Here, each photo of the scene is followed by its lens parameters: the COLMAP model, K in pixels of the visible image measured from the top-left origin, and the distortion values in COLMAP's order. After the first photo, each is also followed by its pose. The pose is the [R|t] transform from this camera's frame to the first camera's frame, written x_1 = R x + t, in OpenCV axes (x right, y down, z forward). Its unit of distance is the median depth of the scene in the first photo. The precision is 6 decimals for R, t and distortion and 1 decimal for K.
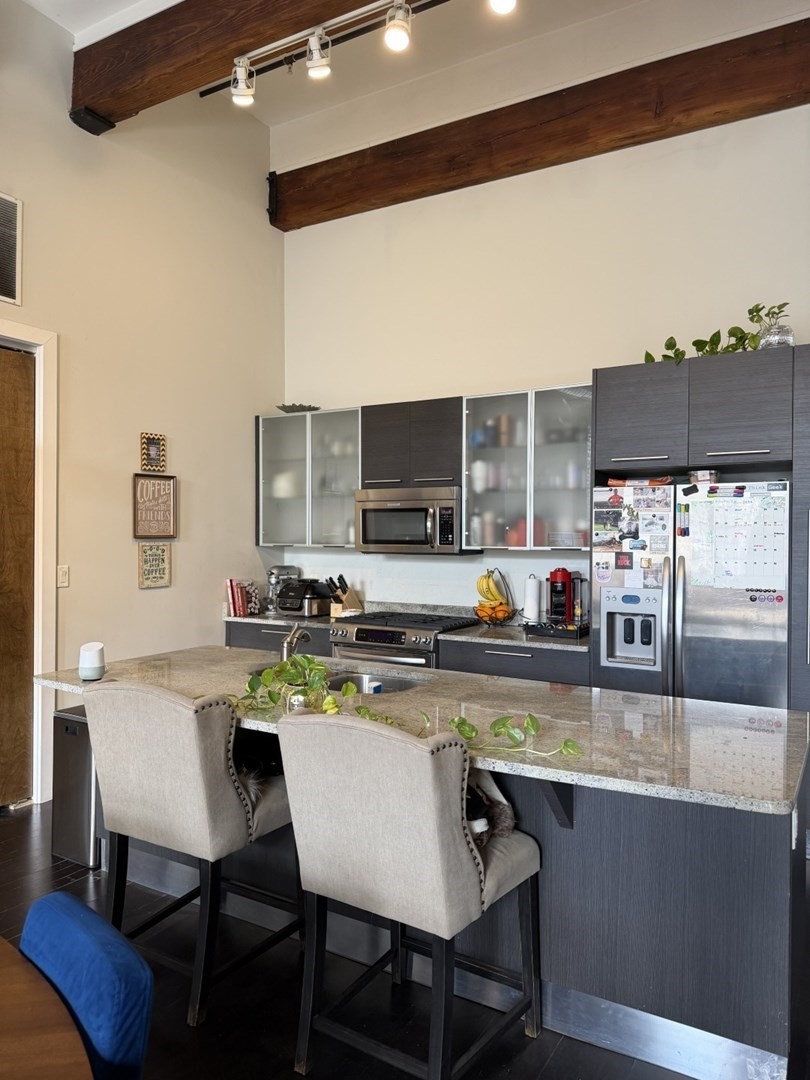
lens RADIAL K [[755.0, 0, 403.6], [0, 755.0, 544.2], [0, 0, 1]] dist [0.078241, -0.120073]
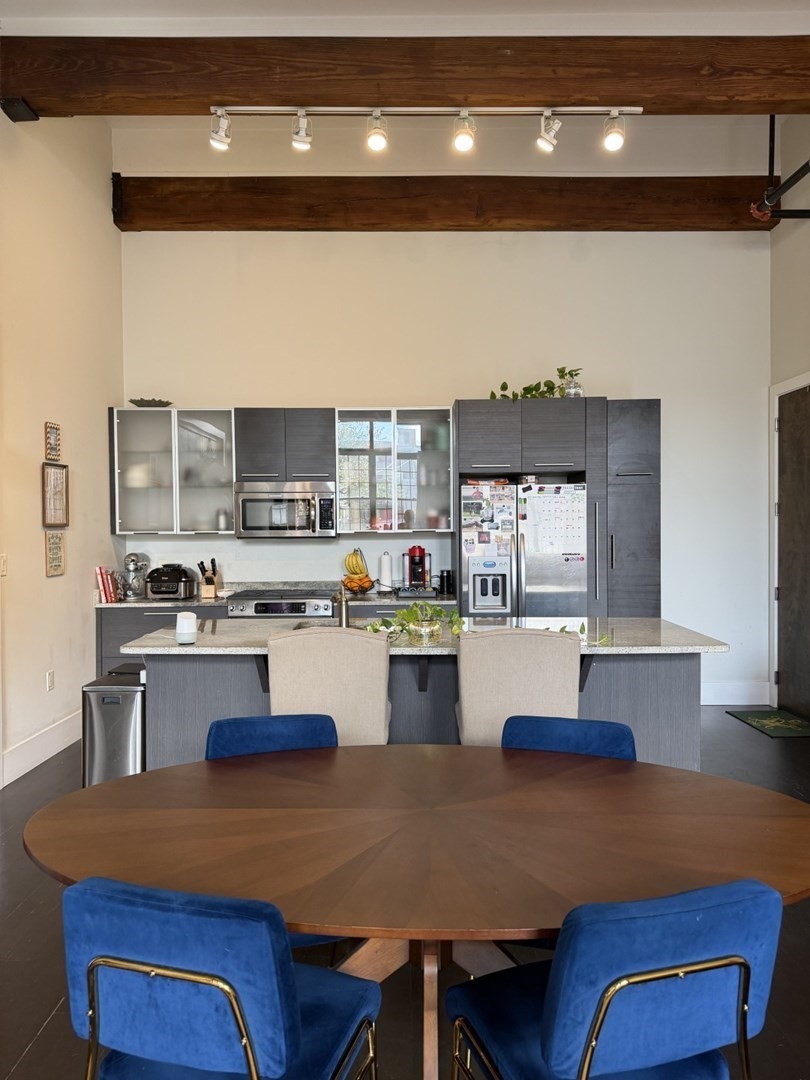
lens RADIAL K [[745.2, 0, 403.2], [0, 745.2, 545.8], [0, 0, 1]] dist [0.149528, -0.303434]
pose [[0.858751, -0.023390, 0.511859, -0.499376], [0.017674, 0.999715, 0.016032, 0.010804], [-0.512088, -0.004721, 0.858920, -0.110929]]
